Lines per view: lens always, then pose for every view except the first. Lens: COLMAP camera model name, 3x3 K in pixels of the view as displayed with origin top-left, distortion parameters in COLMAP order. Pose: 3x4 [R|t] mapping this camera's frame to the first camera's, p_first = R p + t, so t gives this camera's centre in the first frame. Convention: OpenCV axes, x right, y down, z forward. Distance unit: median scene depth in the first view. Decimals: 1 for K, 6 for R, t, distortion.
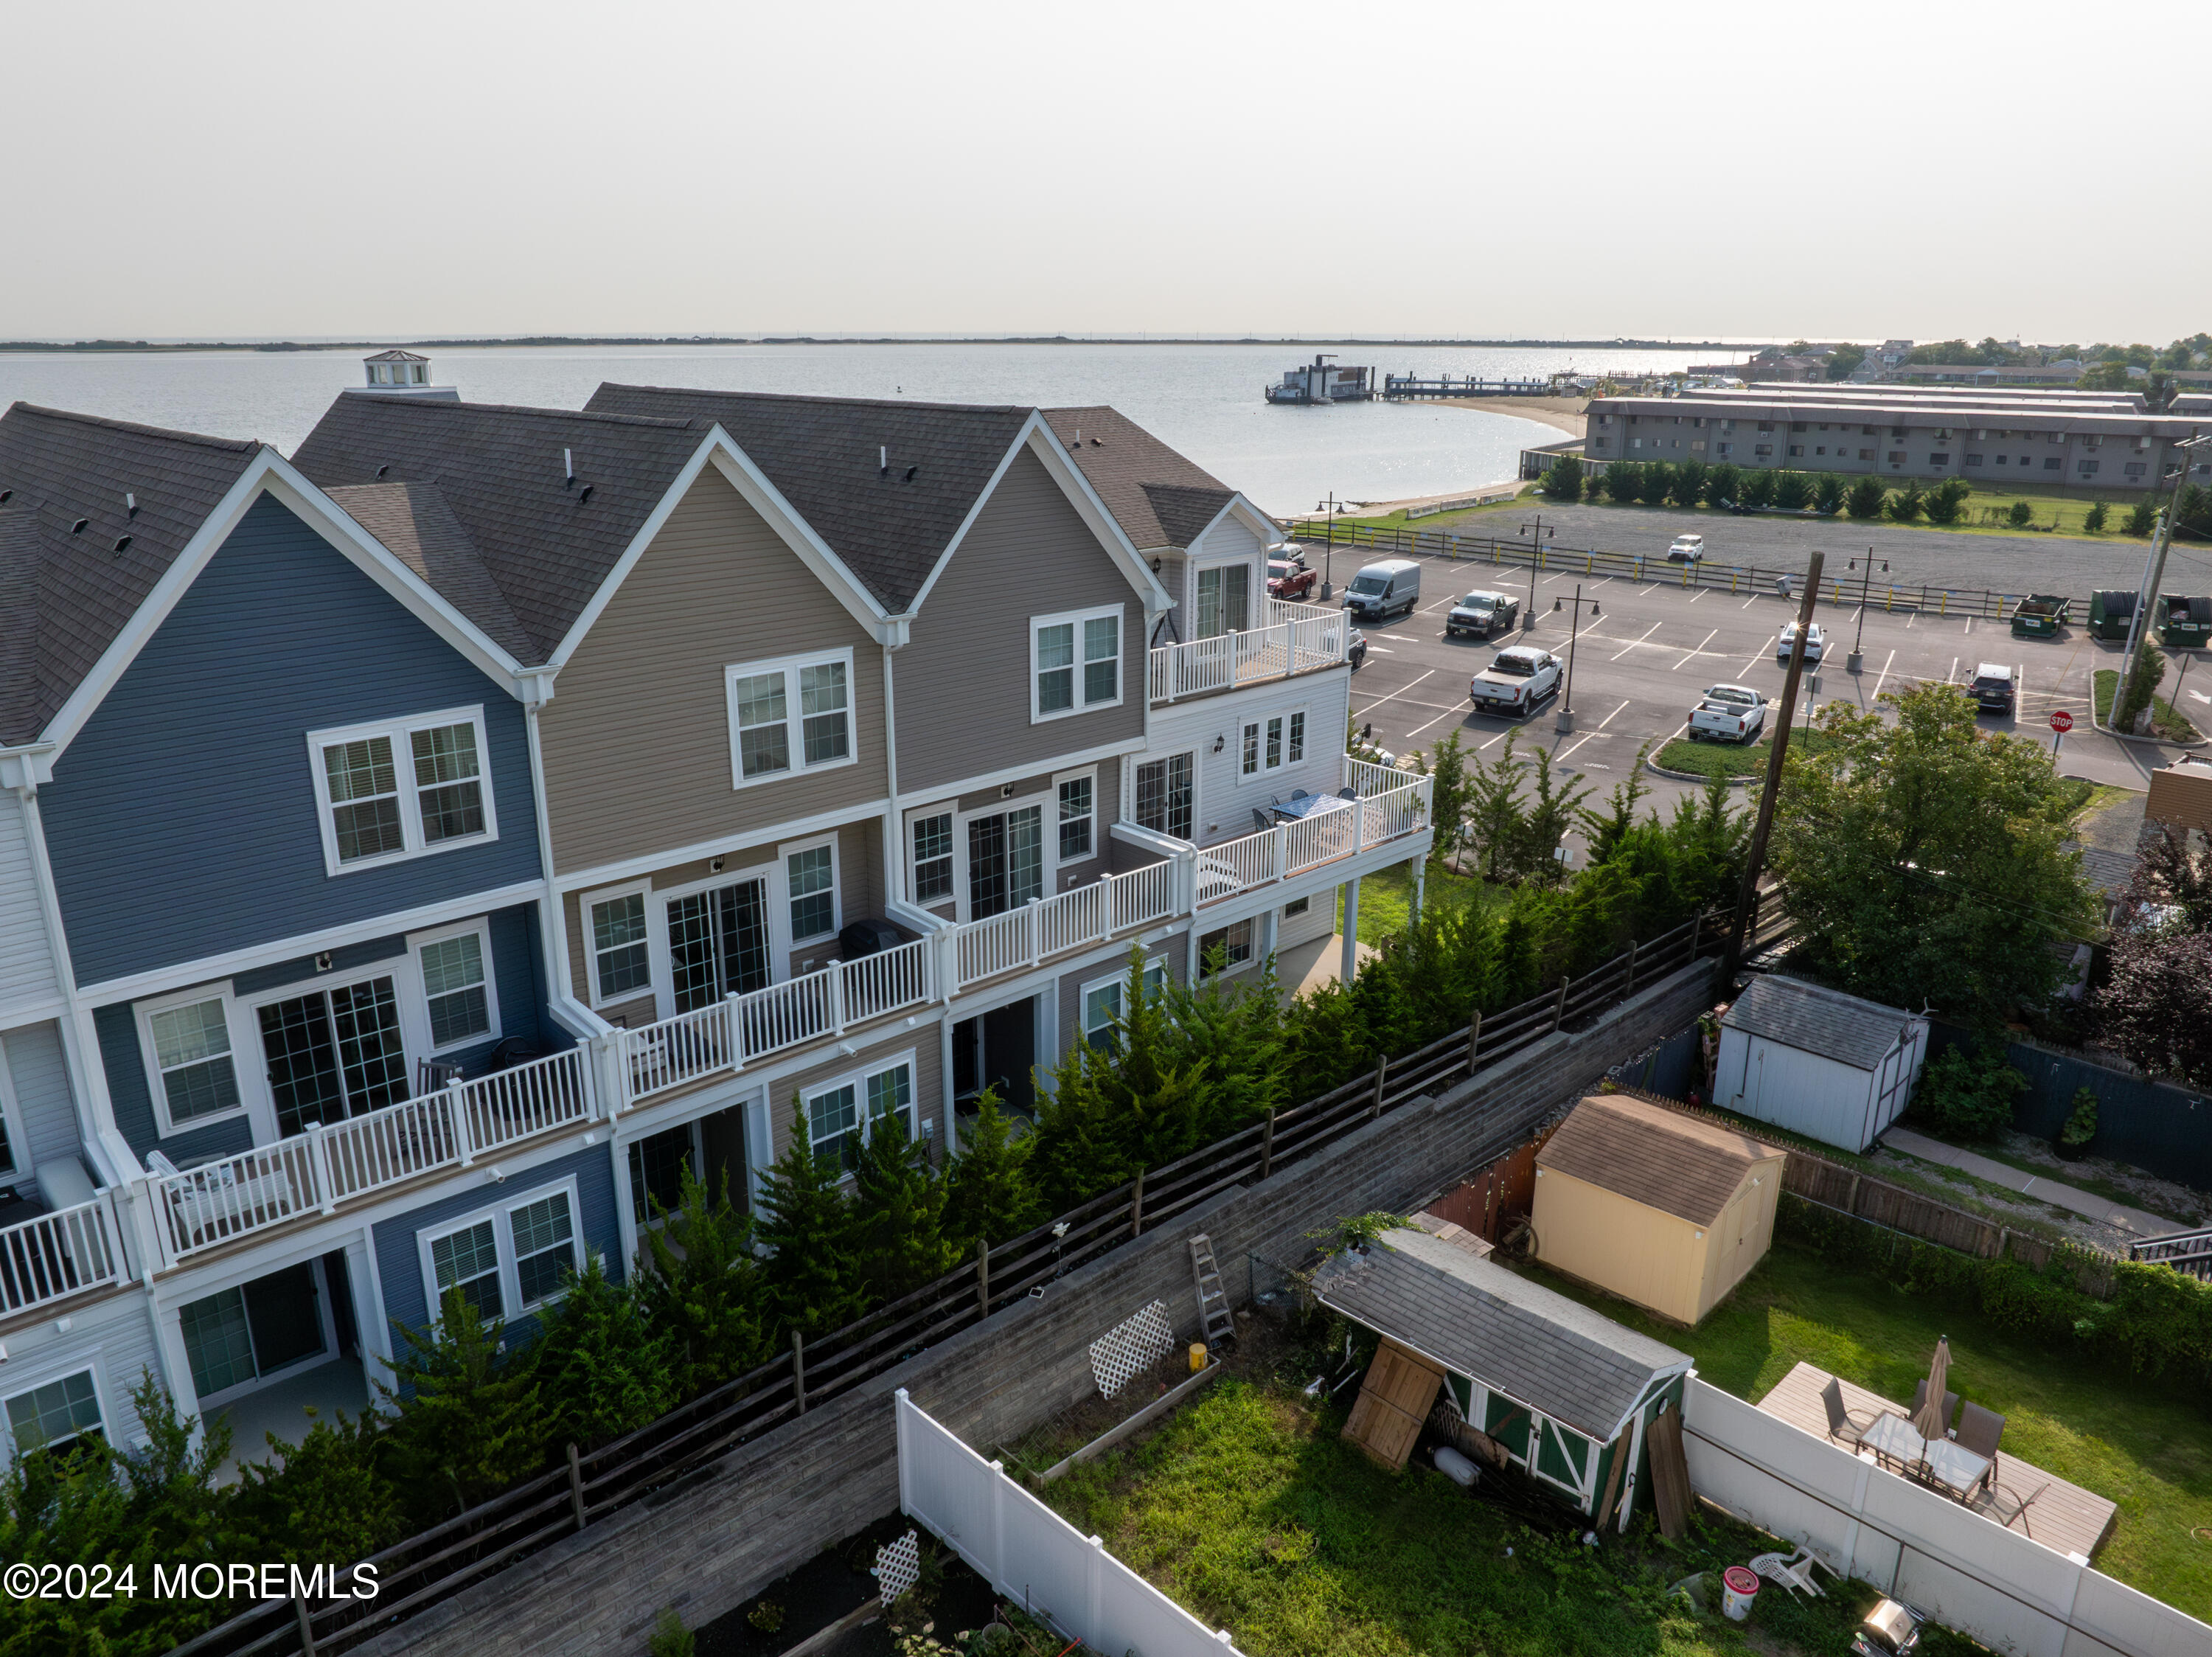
lens RADIAL K [[1552.4, 0, 1105.1], [0, 1552.4, 822.5], [0, 0, 1]] dist [-0.044470, 0.007476]
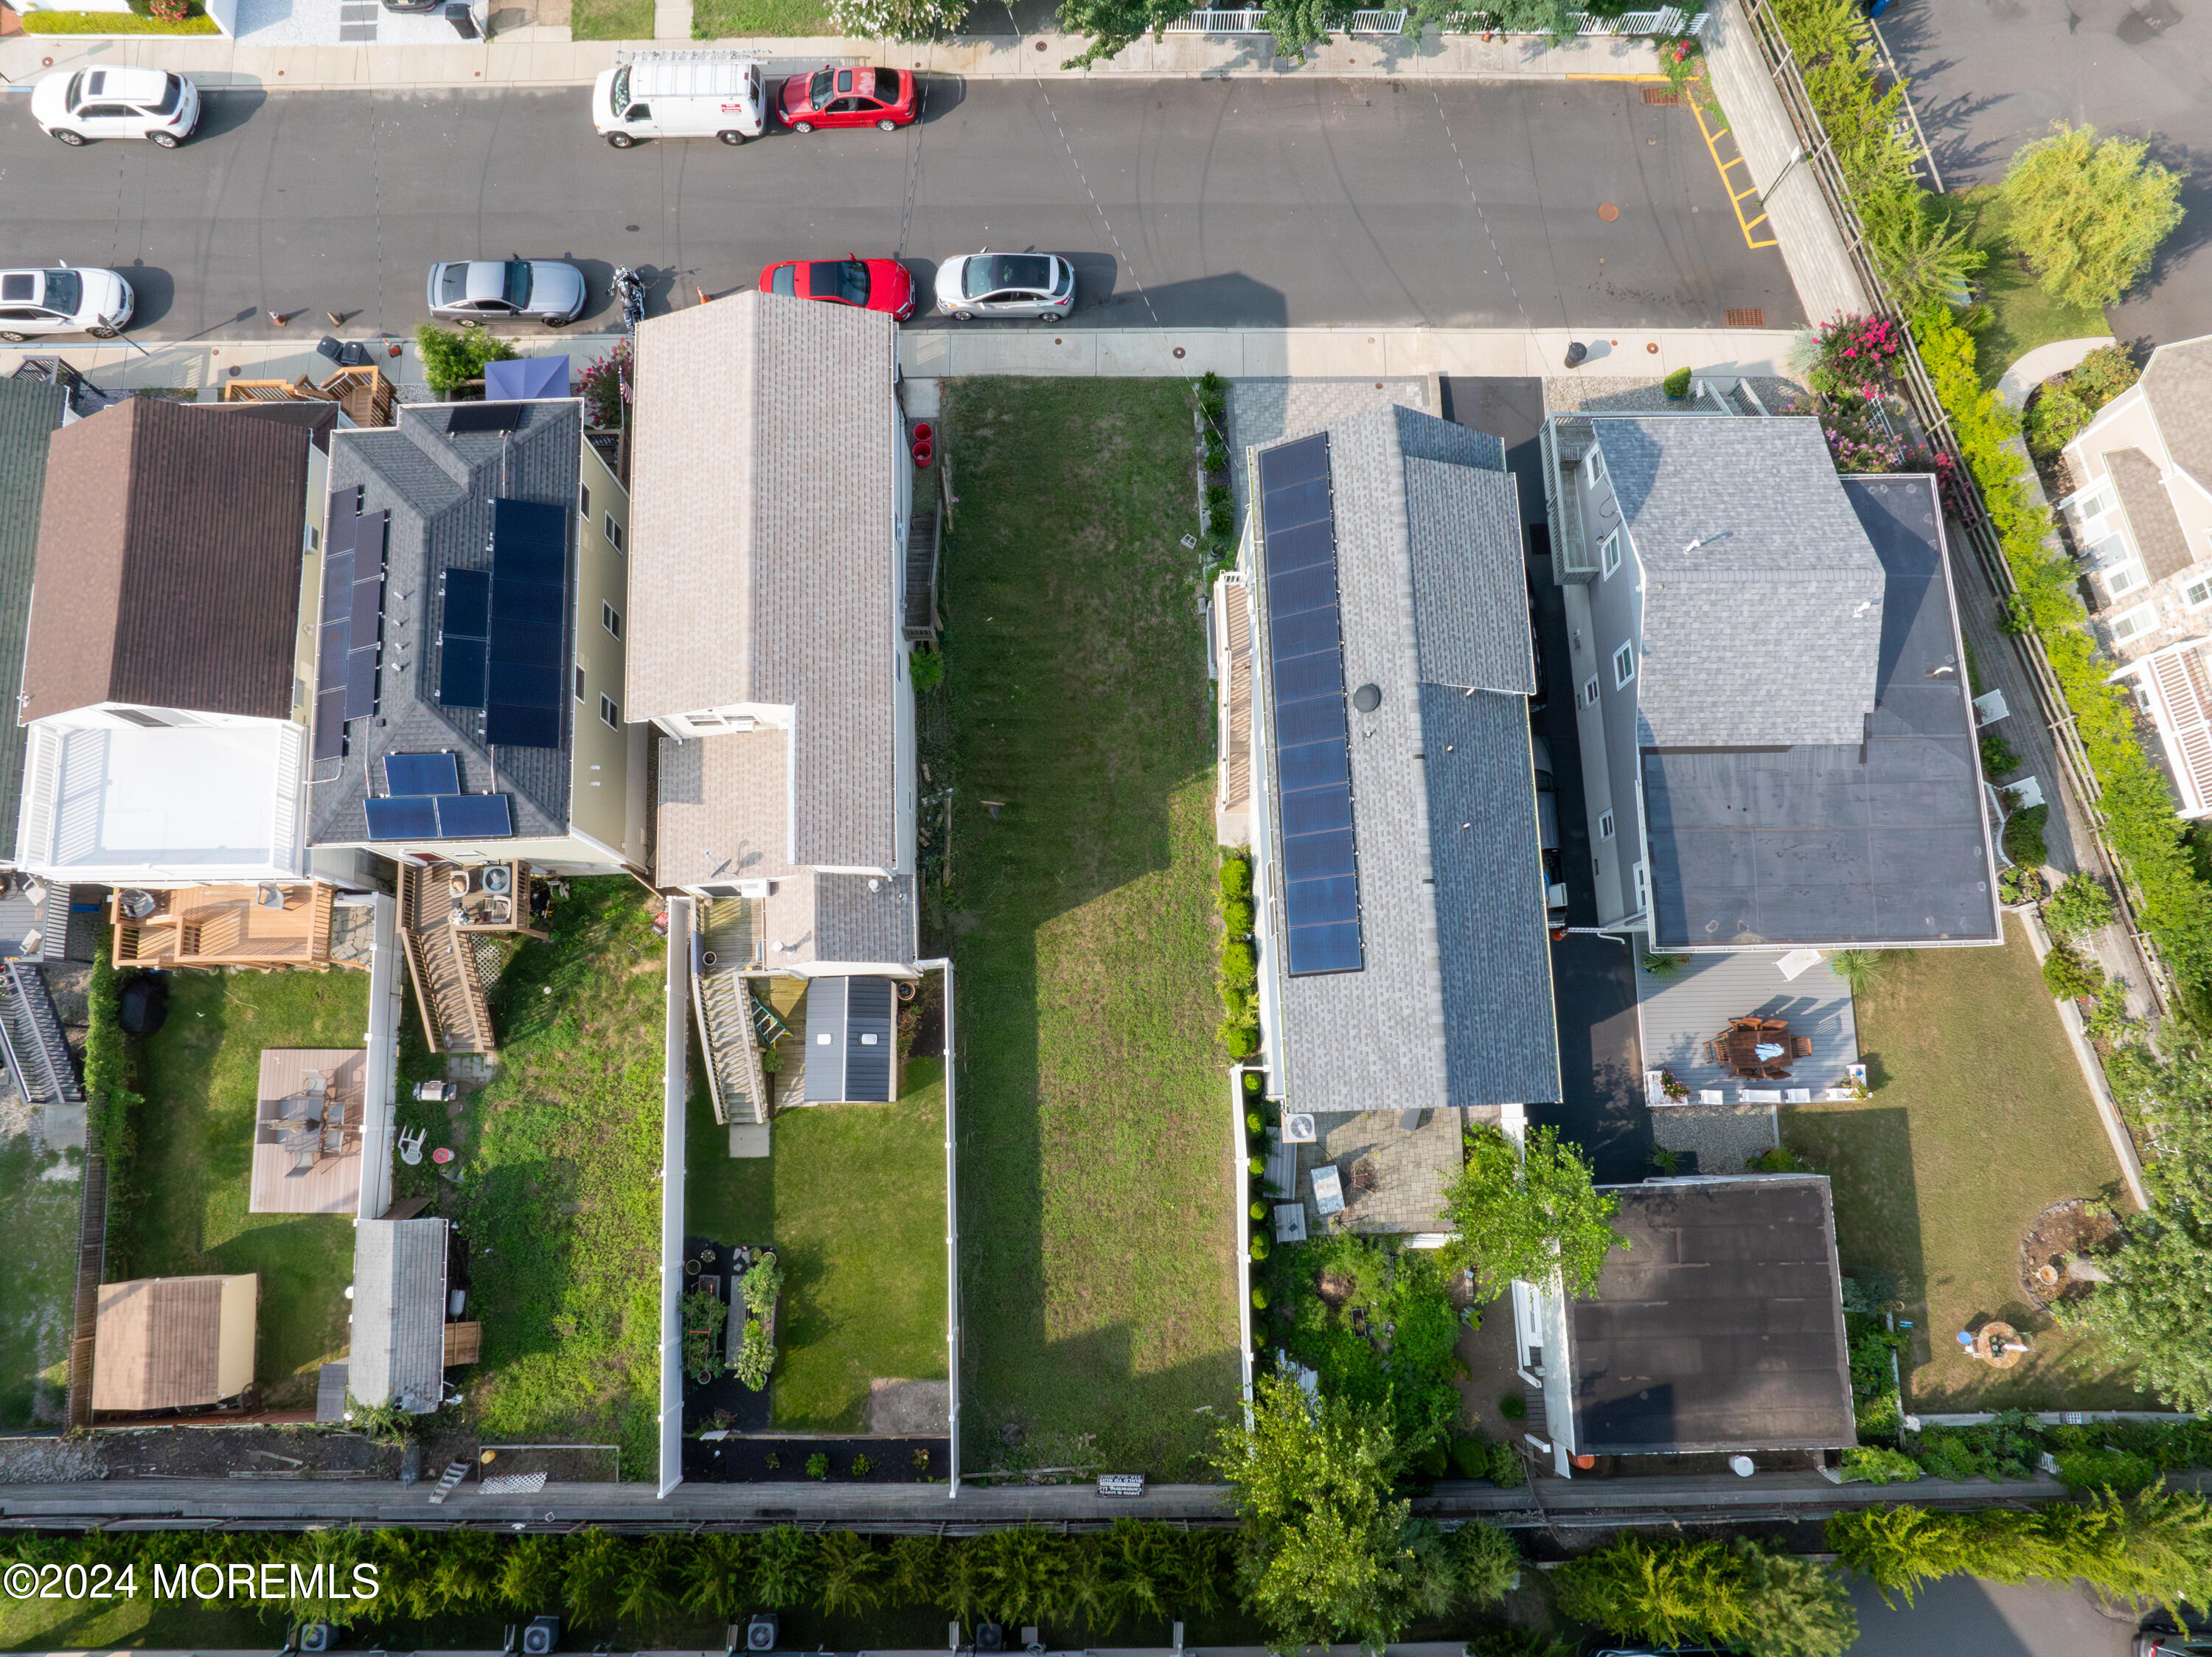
lens RADIAL K [[1552.4, 0, 1105.1], [0, 1552.4, 822.5], [0, 0, 1]] dist [-0.044470, 0.007476]
pose [[-0.734269, -0.668498, 0.118148, -0.169922], [0.196149, -0.042307, 0.979661, -1.132688], [-0.649903, 0.742510, 0.162190, -0.247283]]
